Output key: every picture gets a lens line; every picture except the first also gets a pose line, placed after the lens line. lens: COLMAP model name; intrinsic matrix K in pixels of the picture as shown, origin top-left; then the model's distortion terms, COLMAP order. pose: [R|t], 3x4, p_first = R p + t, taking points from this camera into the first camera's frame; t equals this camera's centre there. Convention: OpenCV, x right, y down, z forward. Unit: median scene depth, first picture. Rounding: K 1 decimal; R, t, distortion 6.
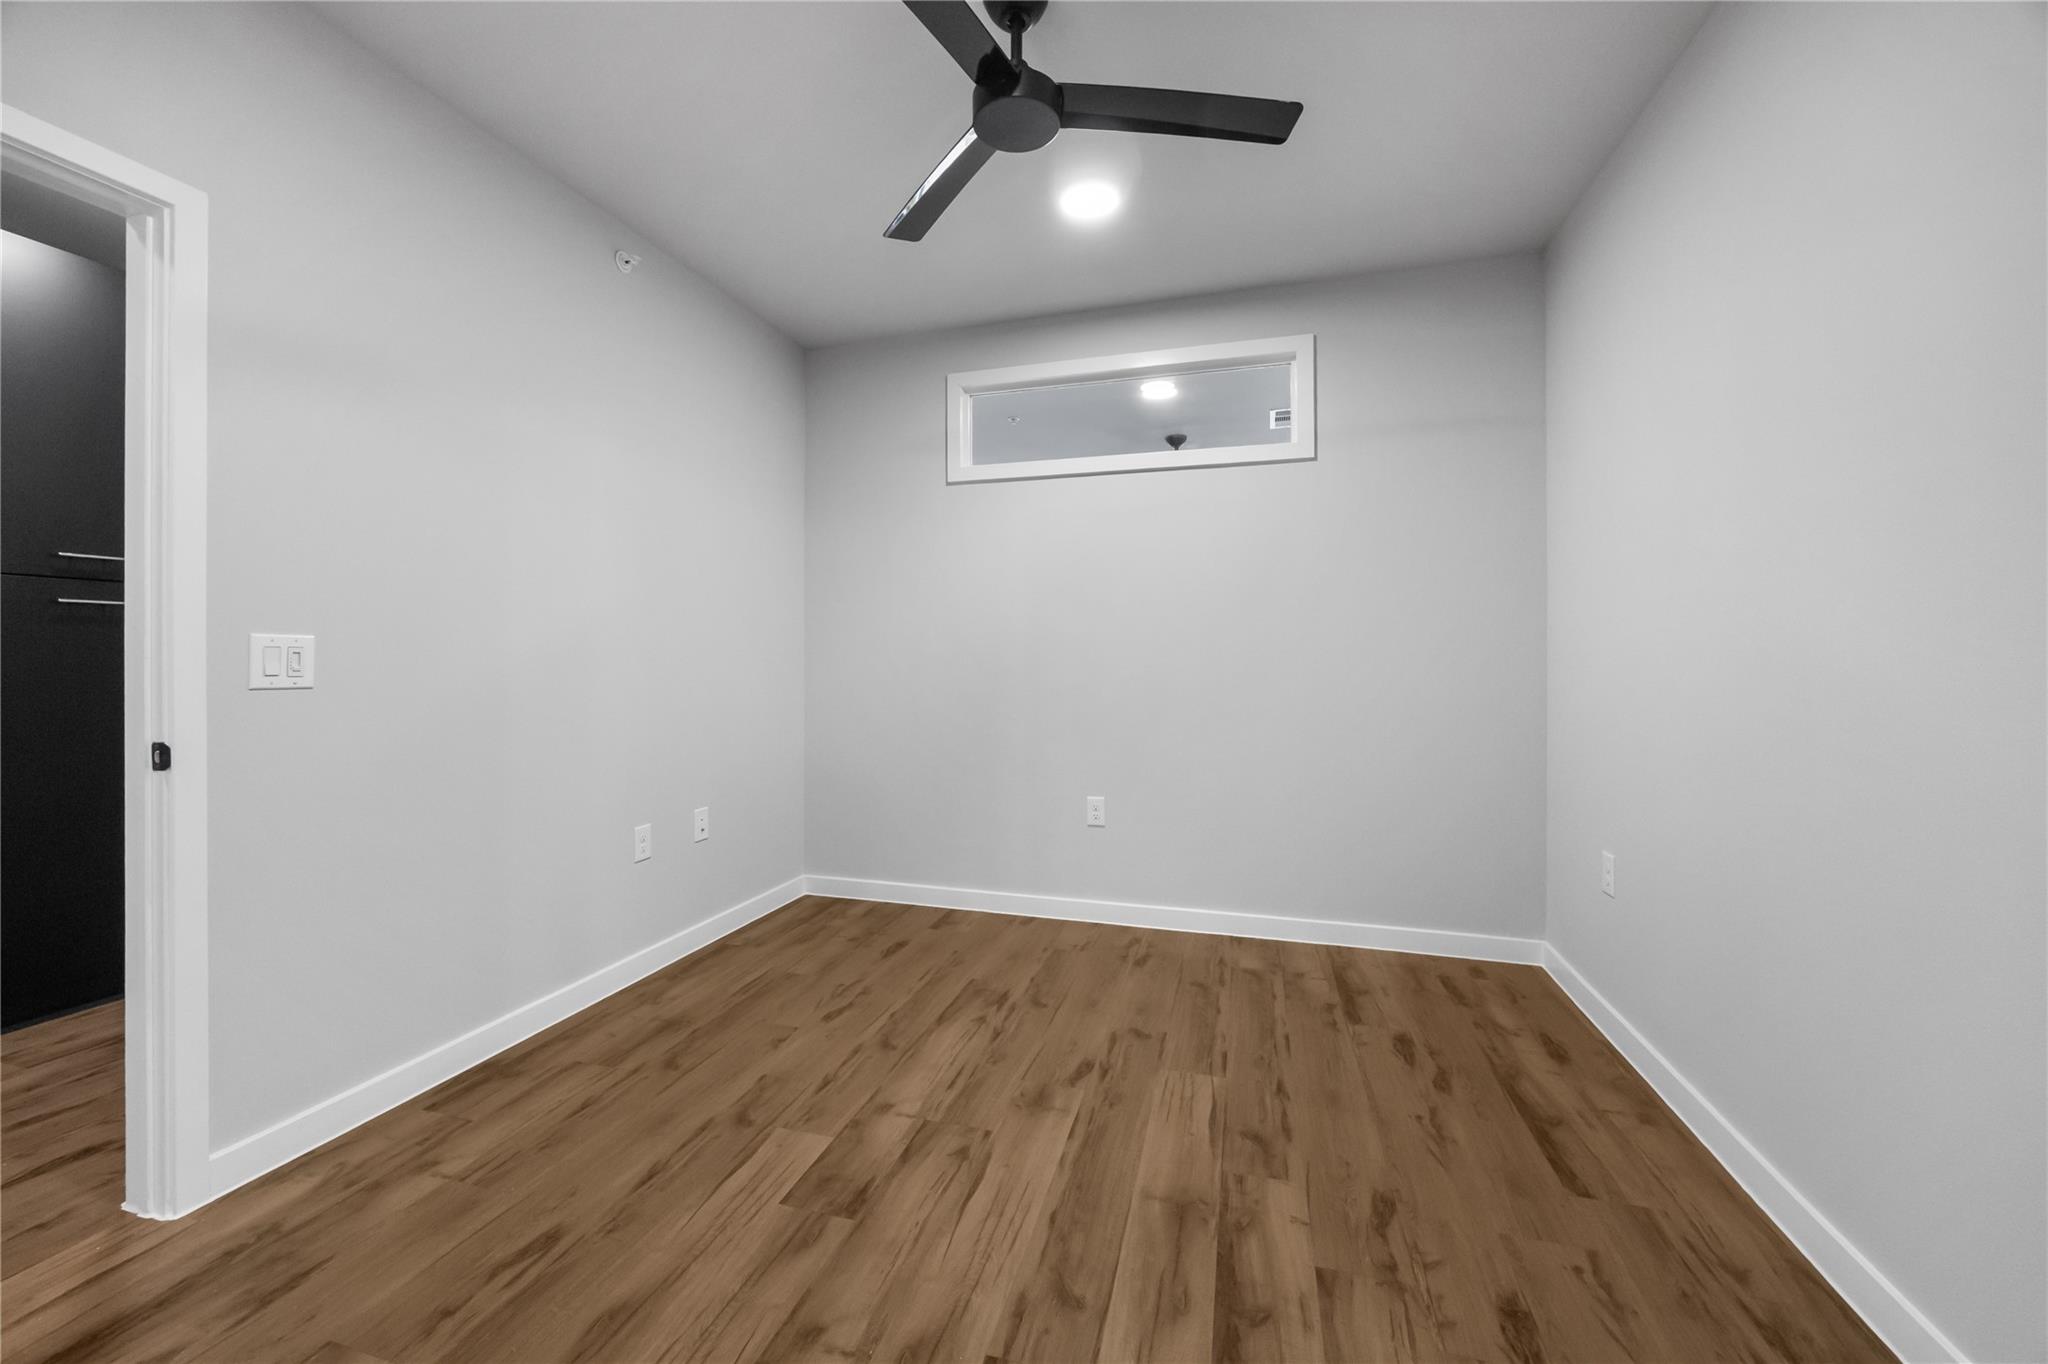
lens RADIAL K [[786.5, 0, 1016.6], [0, 786.5, 658.0], [0, 0, 1]] dist [-0.000057, 0.000018]
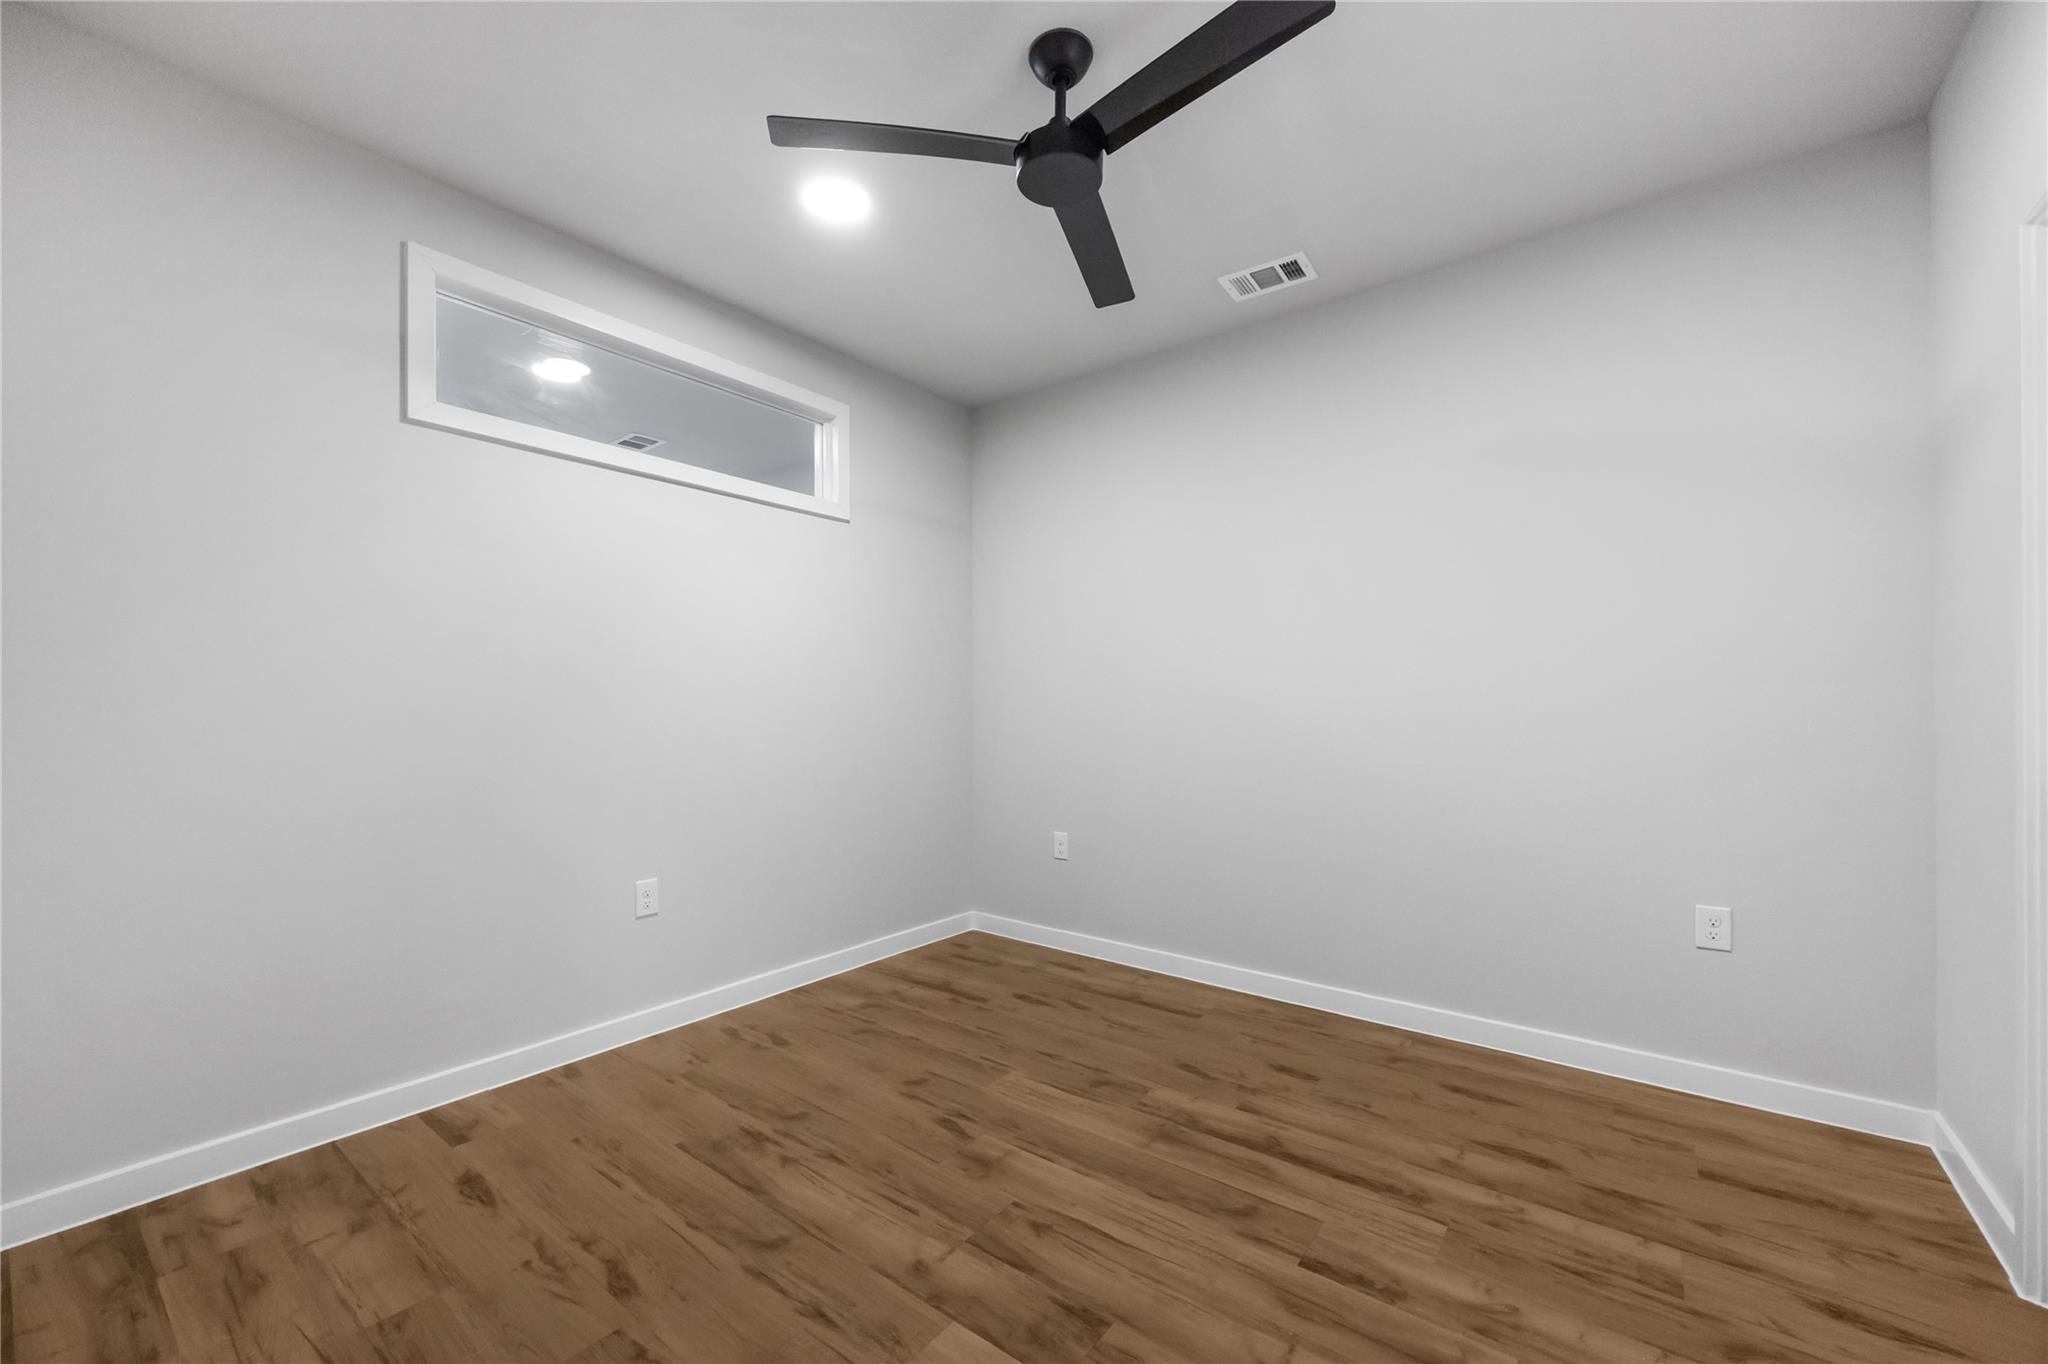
lens RADIAL K [[797.0, 0, 1012.1], [0, 797.0, 707.5], [0, 0, 1]] dist [-0.001524, -0.000068]
pose [[0.369166, -0.001046, 0.929363, -0.733323], [-0.000123, 0.999999, 0.001175, 0.000961], [-0.929363, -0.000548, 0.369166, 0.509334]]
